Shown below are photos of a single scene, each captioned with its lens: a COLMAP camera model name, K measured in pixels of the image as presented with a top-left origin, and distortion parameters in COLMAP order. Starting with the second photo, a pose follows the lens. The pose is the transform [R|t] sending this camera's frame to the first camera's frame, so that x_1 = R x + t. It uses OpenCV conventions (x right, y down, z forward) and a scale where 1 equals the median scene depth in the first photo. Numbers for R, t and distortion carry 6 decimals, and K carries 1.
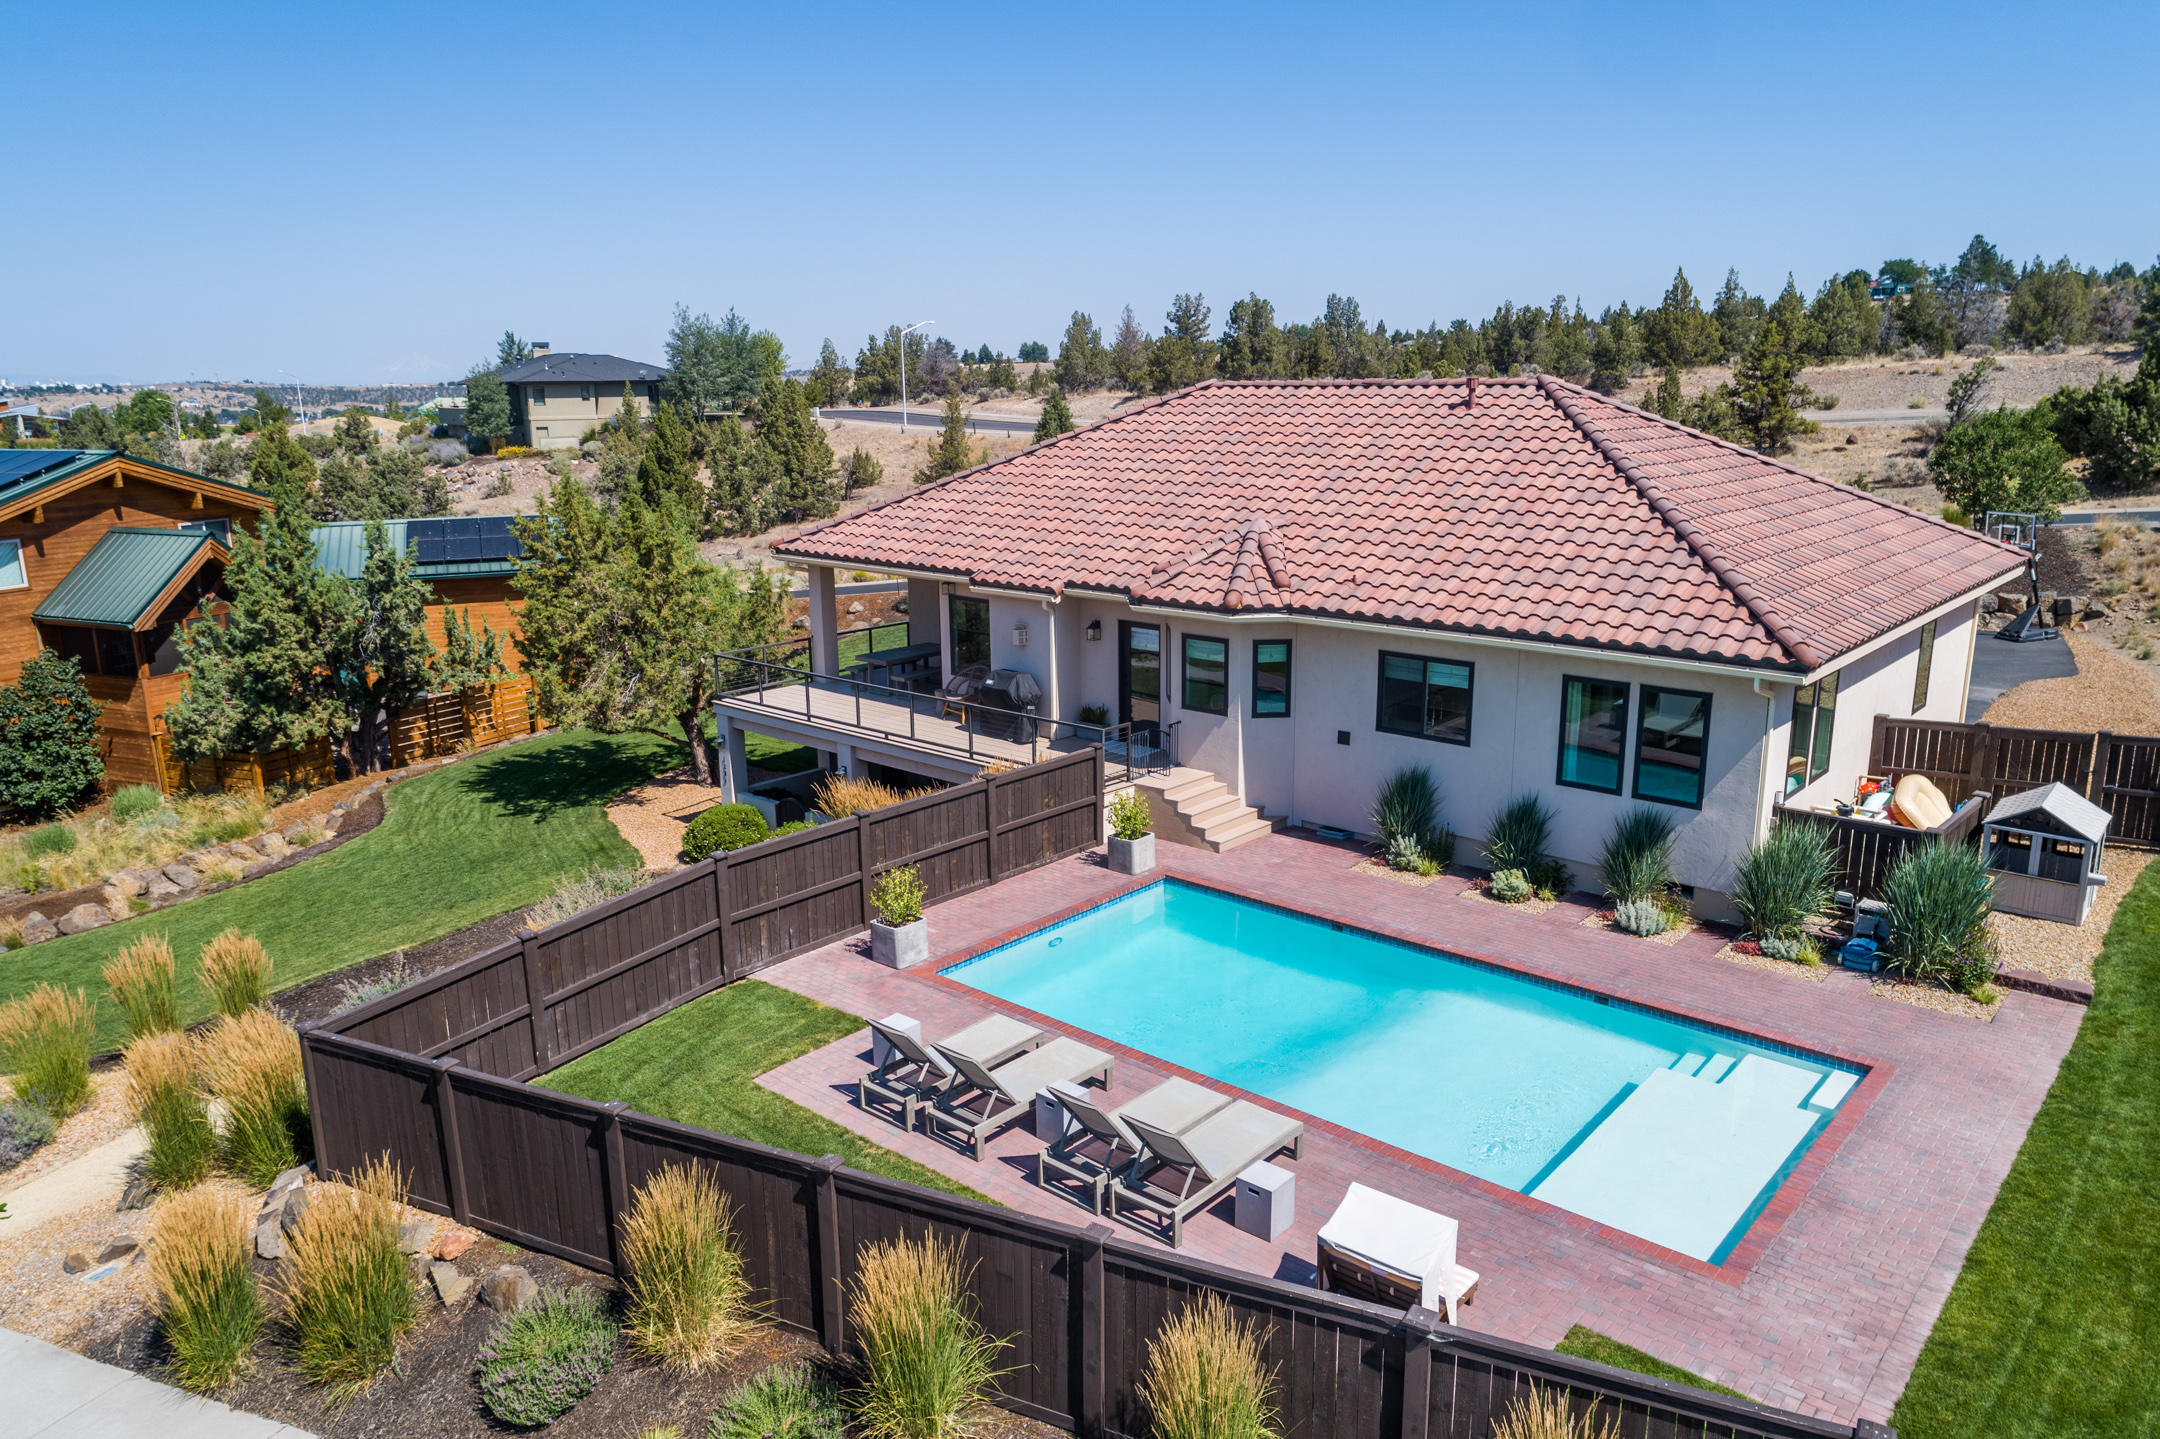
lens RADIAL K [[1467.9, 0, 1080.0], [0, 1467.9, 719.5], [0, 0, 1]] dist [-0.001293, -0.001276]
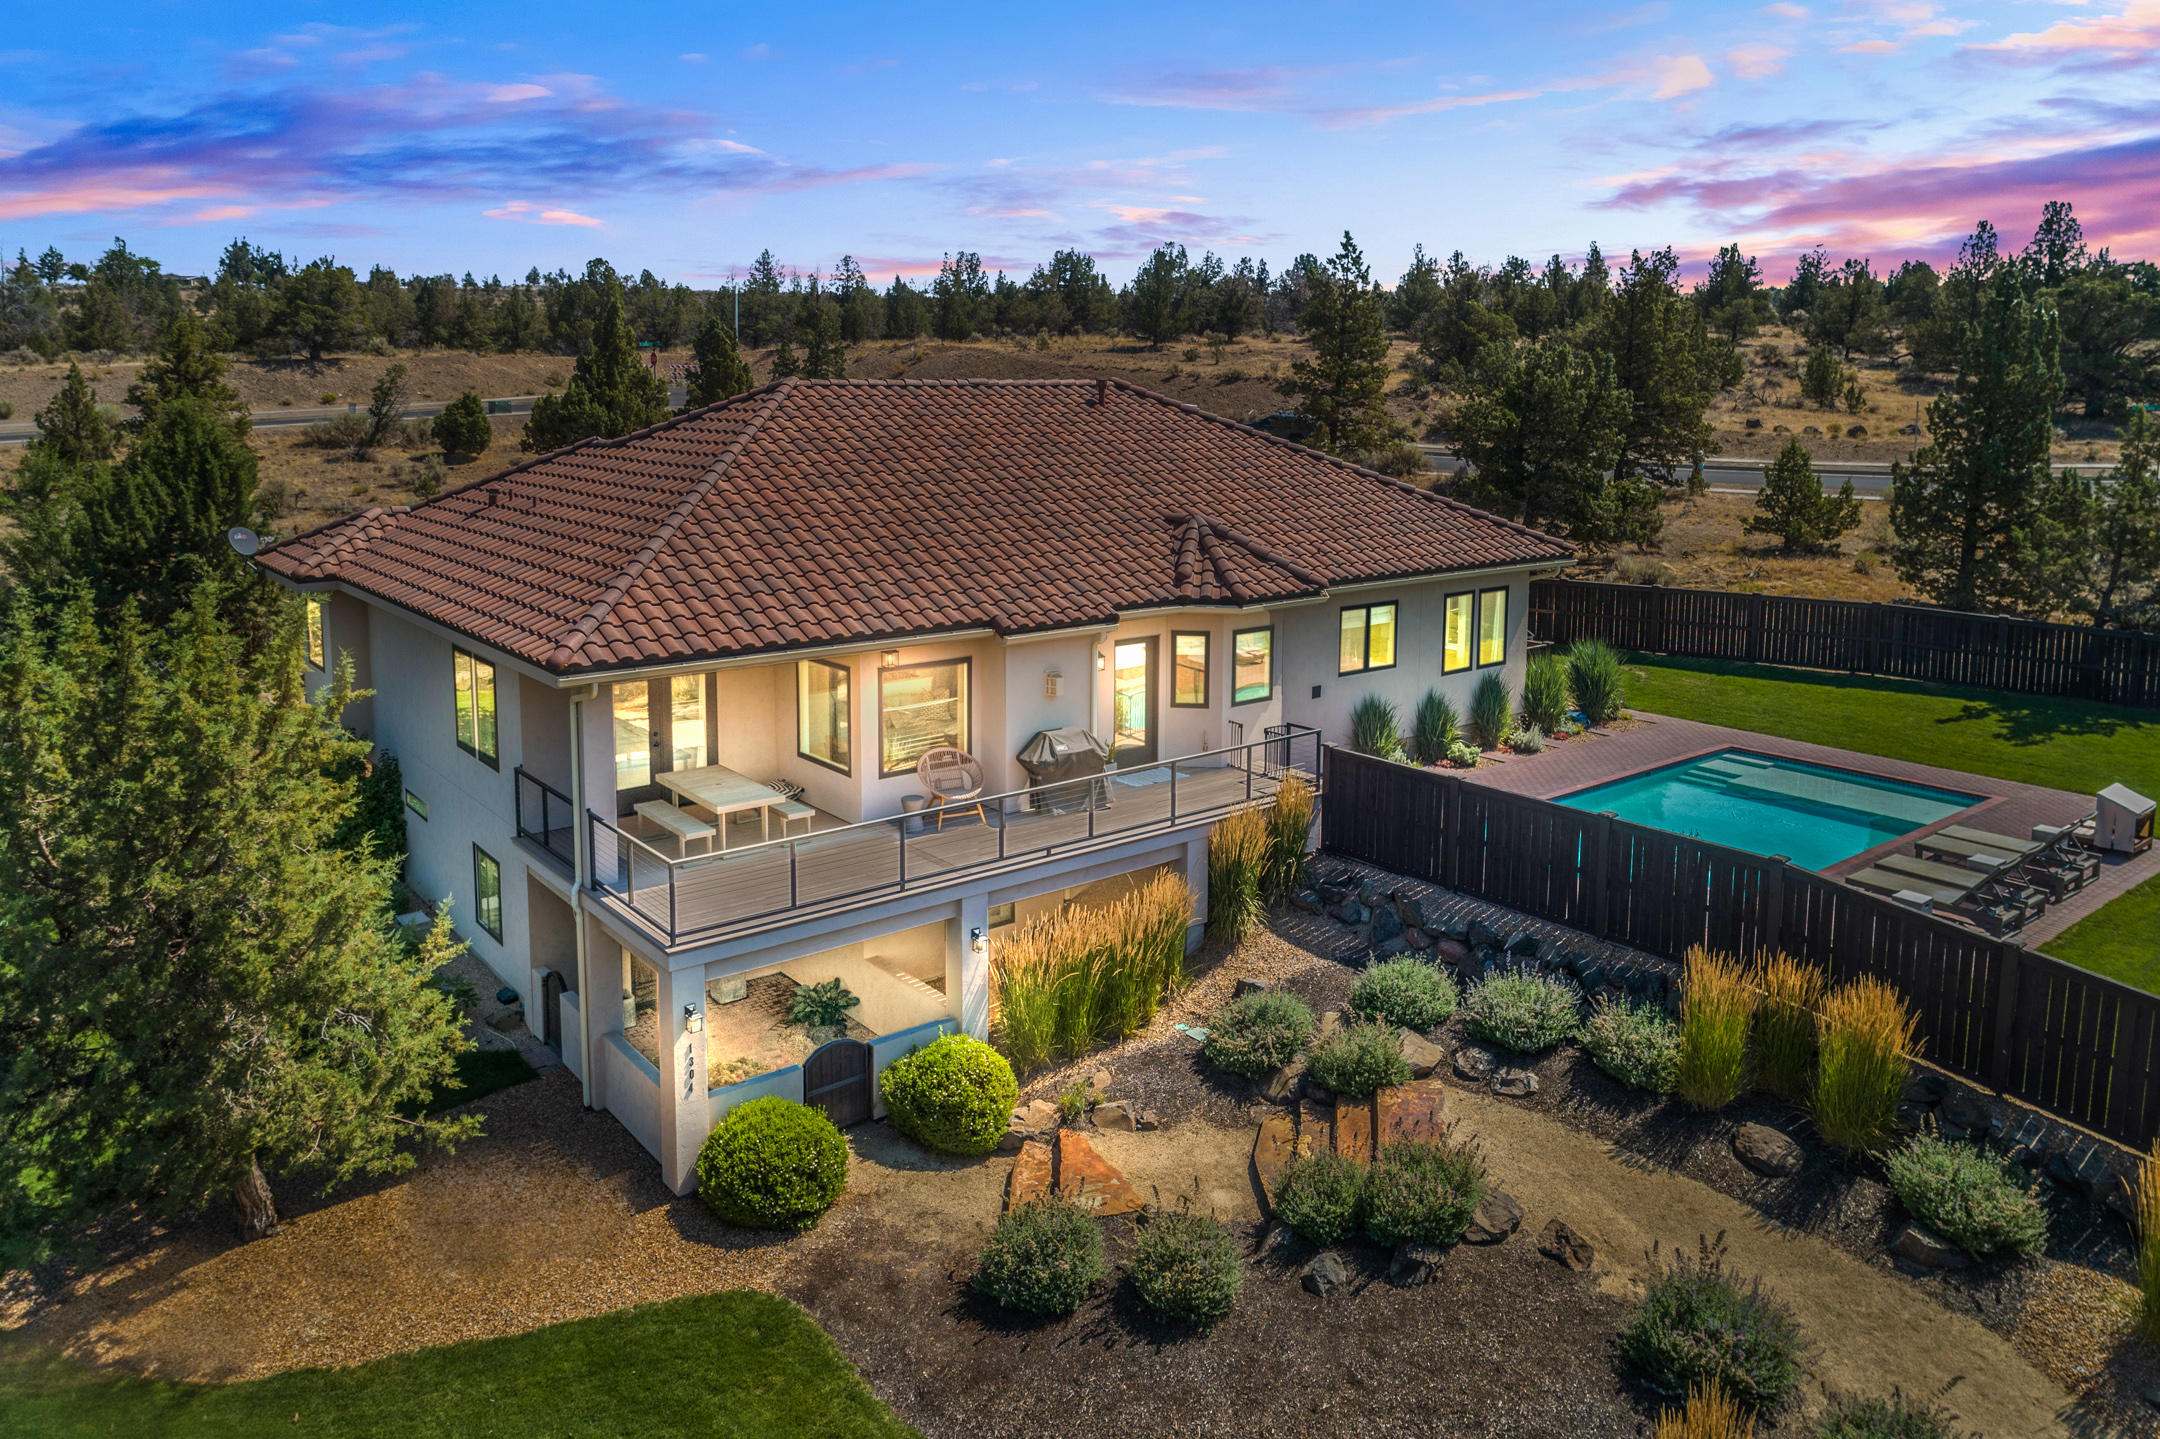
lens RADIAL K [[1467.9, 0, 1080.0], [0, 1467.9, 719.5], [0, 0, 1]] dist [-0.001293, -0.001276]
pose [[0.179773, -0.213186, 0.960330, -0.888774], [0.217682, 0.960654, 0.172508, -0.189393], [-0.959321, 0.178034, 0.219107, 0.859190]]
